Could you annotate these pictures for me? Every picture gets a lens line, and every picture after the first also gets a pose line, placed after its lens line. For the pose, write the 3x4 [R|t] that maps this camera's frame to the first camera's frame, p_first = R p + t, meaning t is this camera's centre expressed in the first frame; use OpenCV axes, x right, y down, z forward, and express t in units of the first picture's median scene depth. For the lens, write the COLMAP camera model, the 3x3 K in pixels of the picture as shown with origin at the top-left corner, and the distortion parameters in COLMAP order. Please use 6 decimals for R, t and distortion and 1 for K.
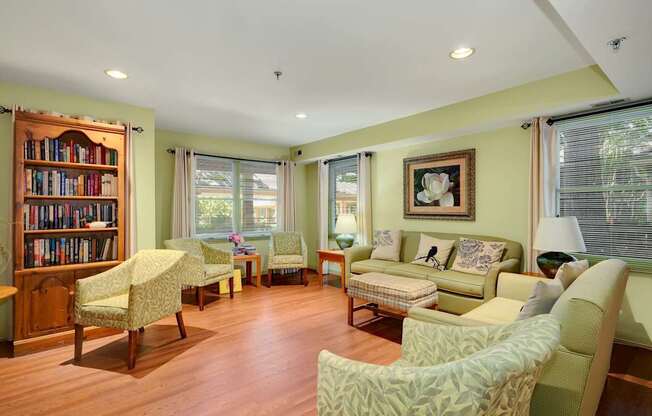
lens RADIAL K [[323.9, 0, 324.4], [0, 323.9, 203.9], [0, 0, 1]] dist [0.001882, 0.000374]
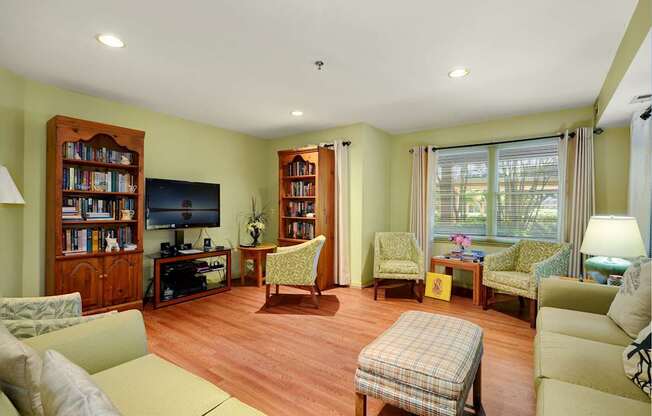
lens RADIAL K [[309.9, 0, 326.0], [0, 309.9, 208.0], [0, 0, 1]] dist [-0.001415, -0.000376]
pose [[0.210957, 0.009980, -0.977444, 0.725674], [0.009723, 0.999877, 0.012307, 0.013969], [0.977447, -0.012100, 0.210834, 0.785010]]
